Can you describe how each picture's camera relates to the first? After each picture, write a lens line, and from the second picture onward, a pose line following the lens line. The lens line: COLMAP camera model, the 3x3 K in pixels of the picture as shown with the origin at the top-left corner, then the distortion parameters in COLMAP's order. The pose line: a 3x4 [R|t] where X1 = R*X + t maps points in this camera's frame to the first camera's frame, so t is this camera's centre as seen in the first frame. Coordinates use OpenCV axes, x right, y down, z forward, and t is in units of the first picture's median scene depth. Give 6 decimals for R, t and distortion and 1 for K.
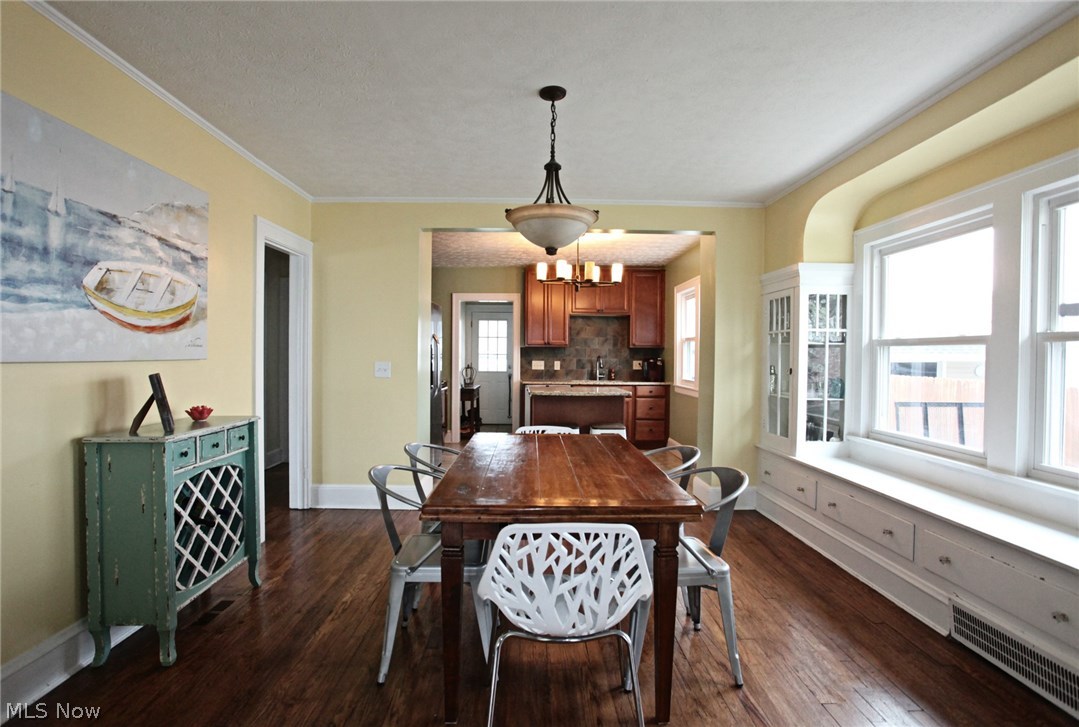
lens RADIAL K [[527.6, 0, 520.7], [0, 527.6, 365.2], [0, 0, 1]] dist [-0.069370, 0.028565]
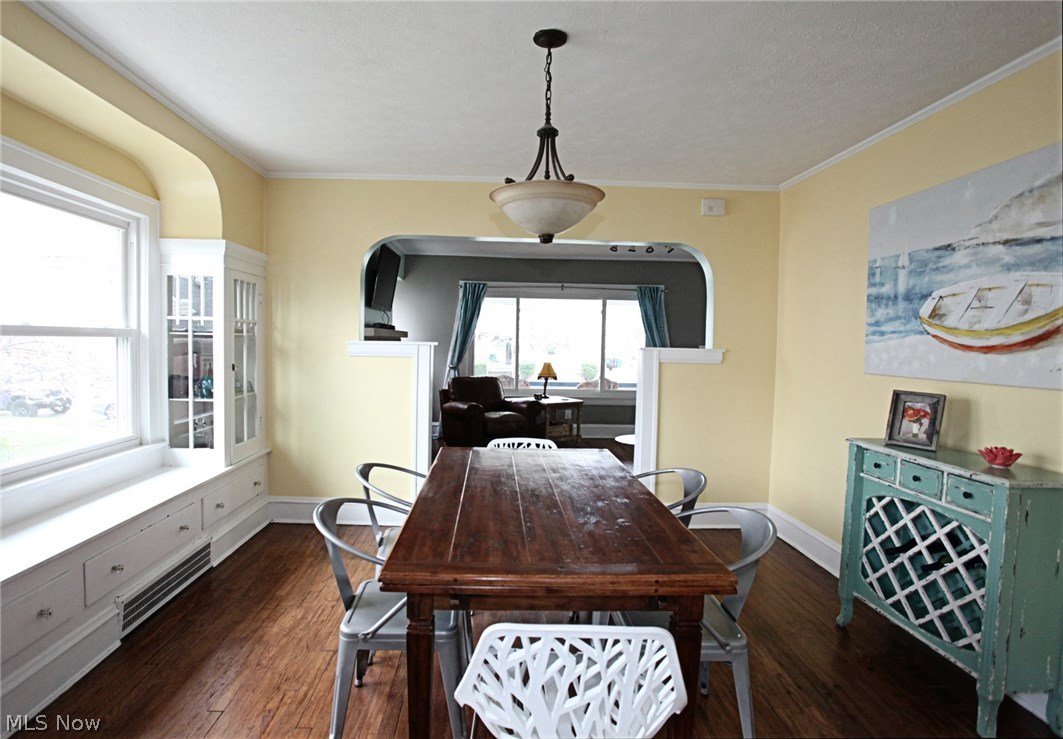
lens RADIAL K [[541.8, 0, 508.6], [0, 541.8, 368.9], [0, 0, 1]] dist [-0.050028, 0.020067]
pose [[-0.998597, -0.024858, -0.046760, 0.151265], [-0.028035, 0.997253, 0.068564, -0.073319], [0.044927, 0.069779, -0.996550, 1.828718]]
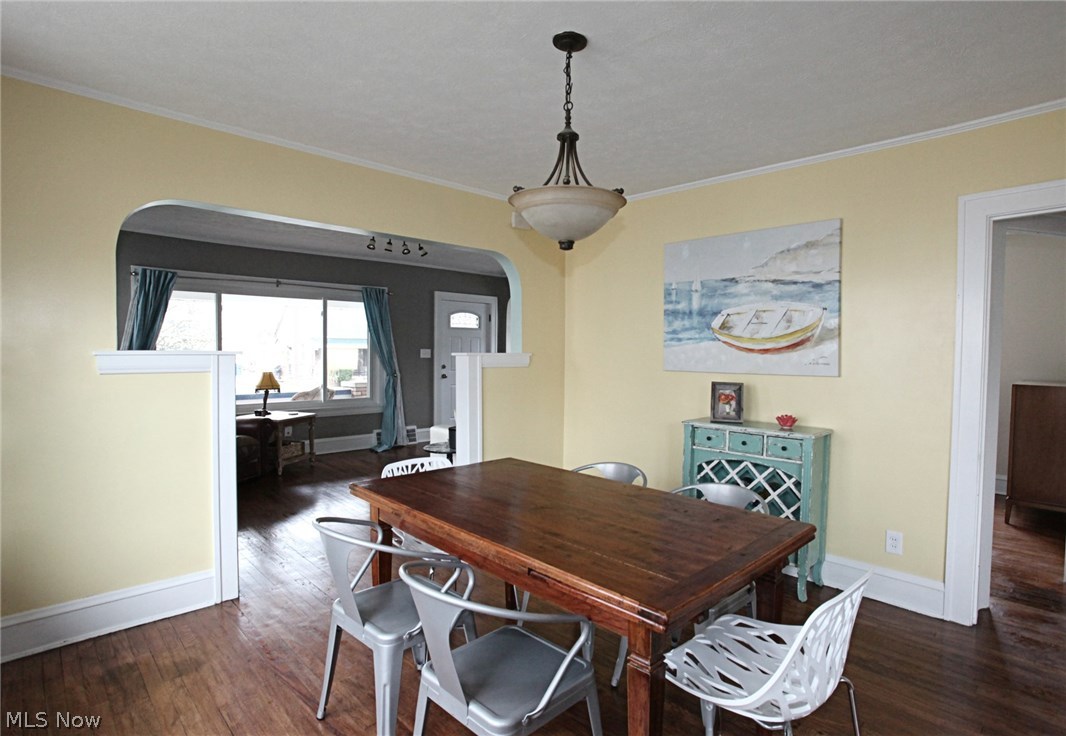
lens RADIAL K [[546.2, 0, 563.9], [0, 546.2, 368.8], [0, 0, 1]] dist [-0.075046, 0.000195]
pose [[-0.688480, 0.010659, -0.725177, 0.649112], [-0.028907, 0.998694, 0.042124, -0.066339], [0.724679, 0.049964, -0.687273, 1.549945]]
